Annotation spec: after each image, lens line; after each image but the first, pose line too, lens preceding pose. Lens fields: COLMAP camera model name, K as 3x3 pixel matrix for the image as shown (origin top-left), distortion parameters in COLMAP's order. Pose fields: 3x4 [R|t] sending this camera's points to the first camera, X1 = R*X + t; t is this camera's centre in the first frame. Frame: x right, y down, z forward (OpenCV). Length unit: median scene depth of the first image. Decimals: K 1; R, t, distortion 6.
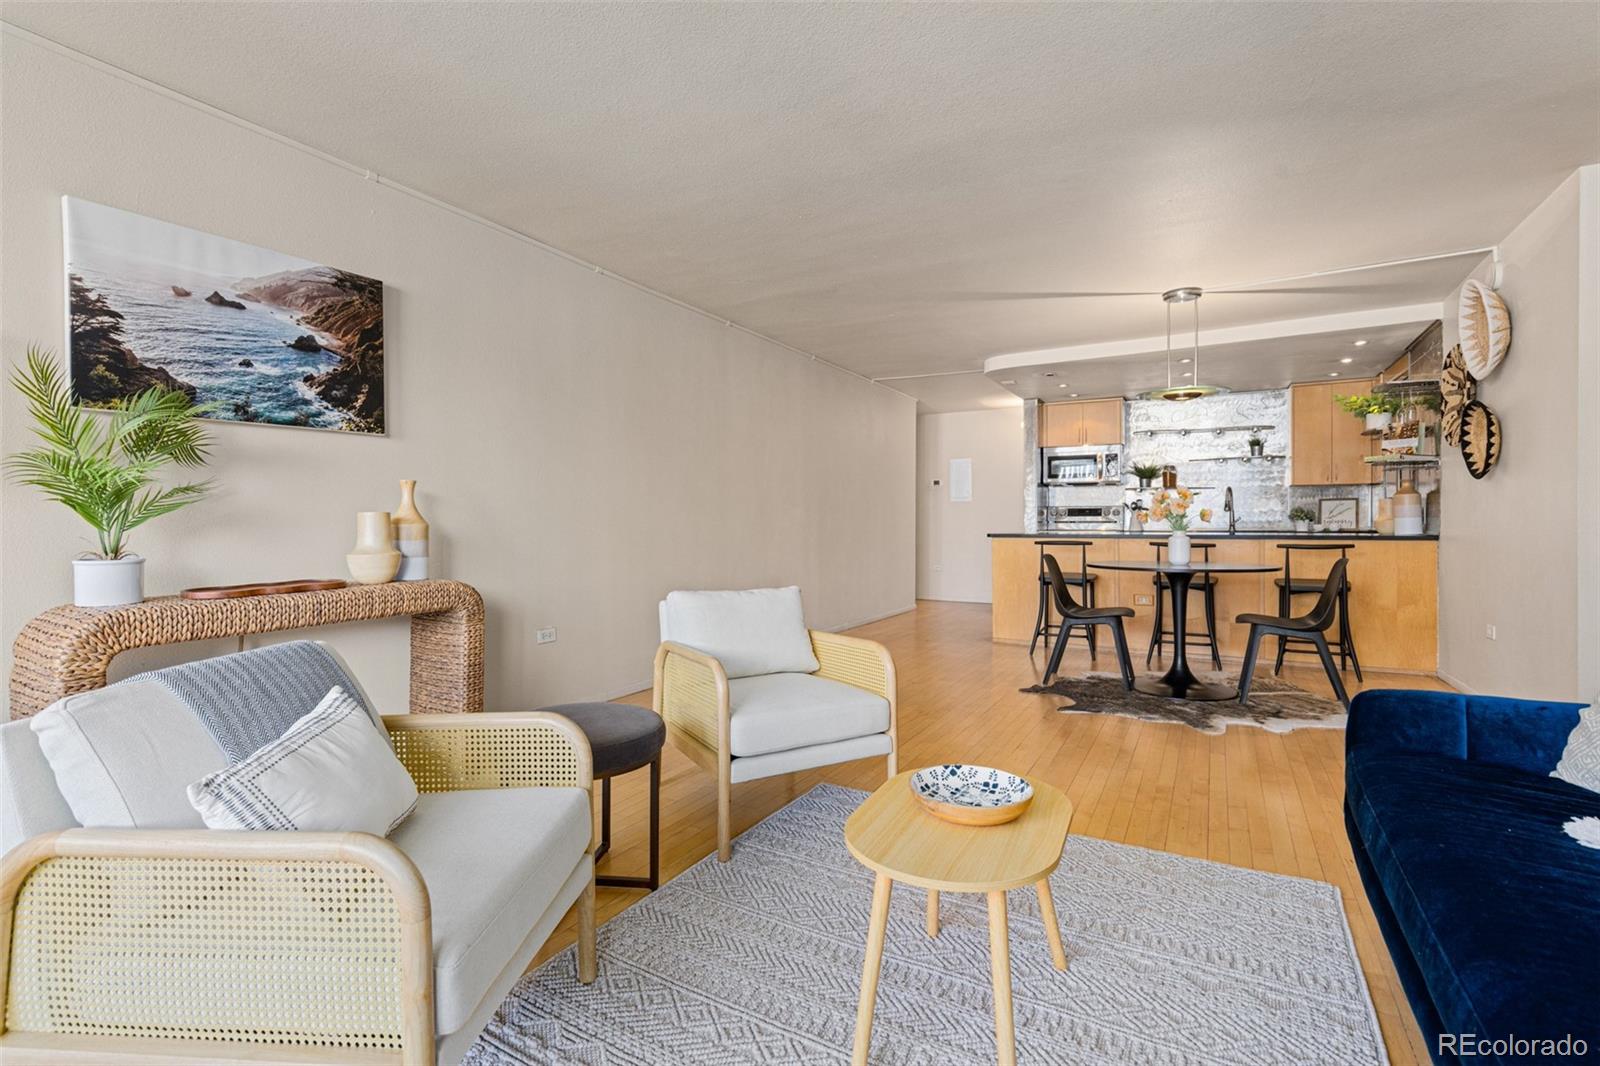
lens RADIAL K [[724.5, 0, 793.8], [0, 724.5, 521.7], [0, 0, 1]] dist [0.010519, -0.003366]
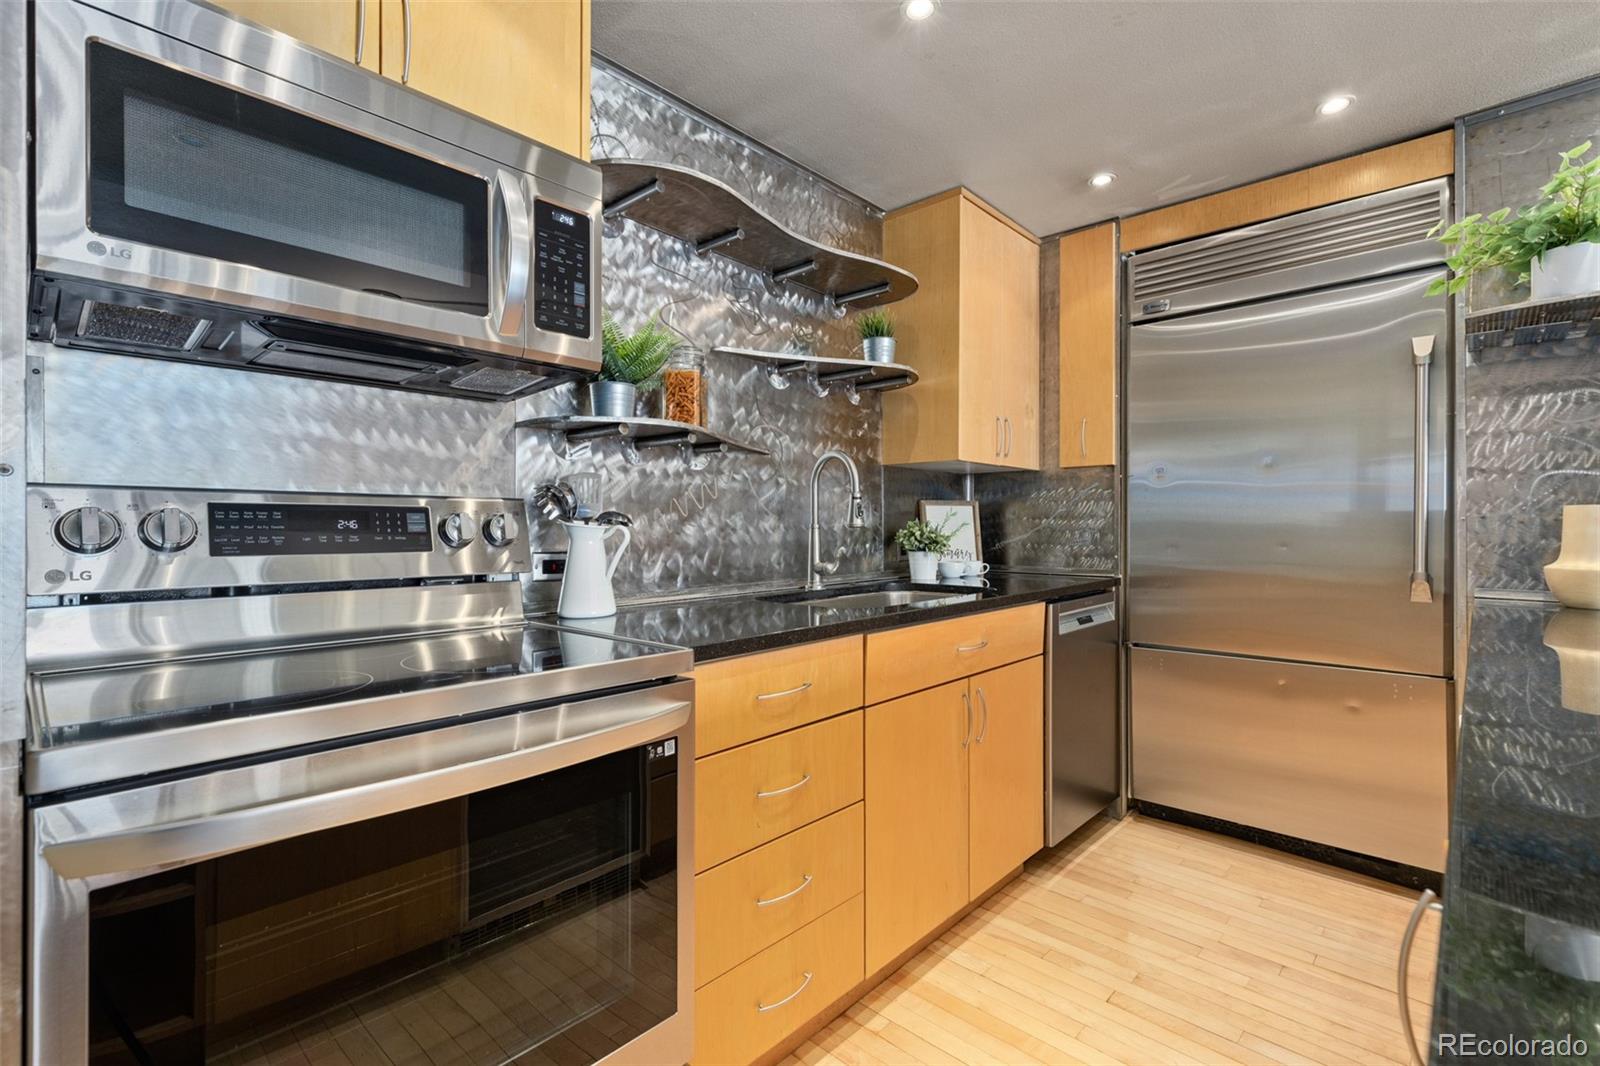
lens RADIAL K [[724.5, 0, 791.1], [0, 724.5, 528.0], [0, 0, 1]] dist [0.010519, -0.003366]
pose [[0.239748, -0.001421, 0.970834, 0.502591], [-0.002228, 0.999995, 0.002014, -0.026384], [-0.970833, -0.002646, 0.239744, 1.643081]]
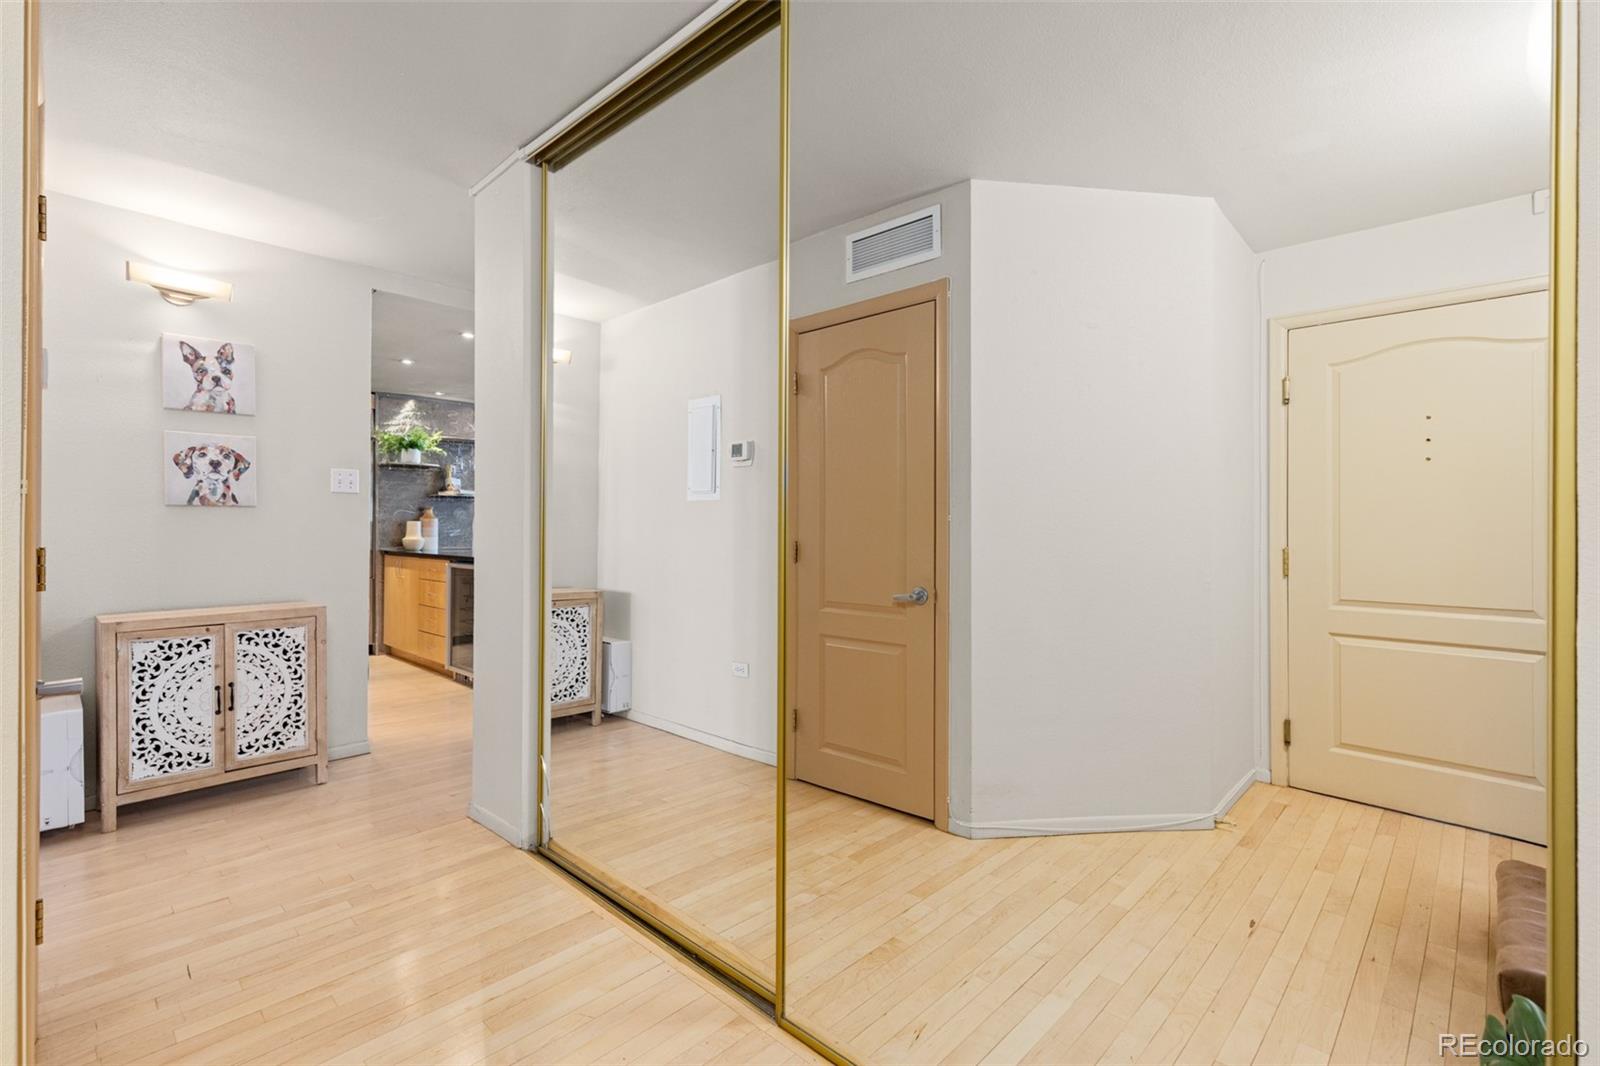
lens RADIAL K [[724.5, 0, 796.0], [0, 724.5, 529.1], [0, 0, 1]] dist [0.010519, -0.003366]
pose [[-0.971901, -0.008492, 0.235238, -0.107897], [-0.008713, 0.999962, 0.000097, -0.030526], [-0.235230, -0.001956, -0.971938, 2.585117]]
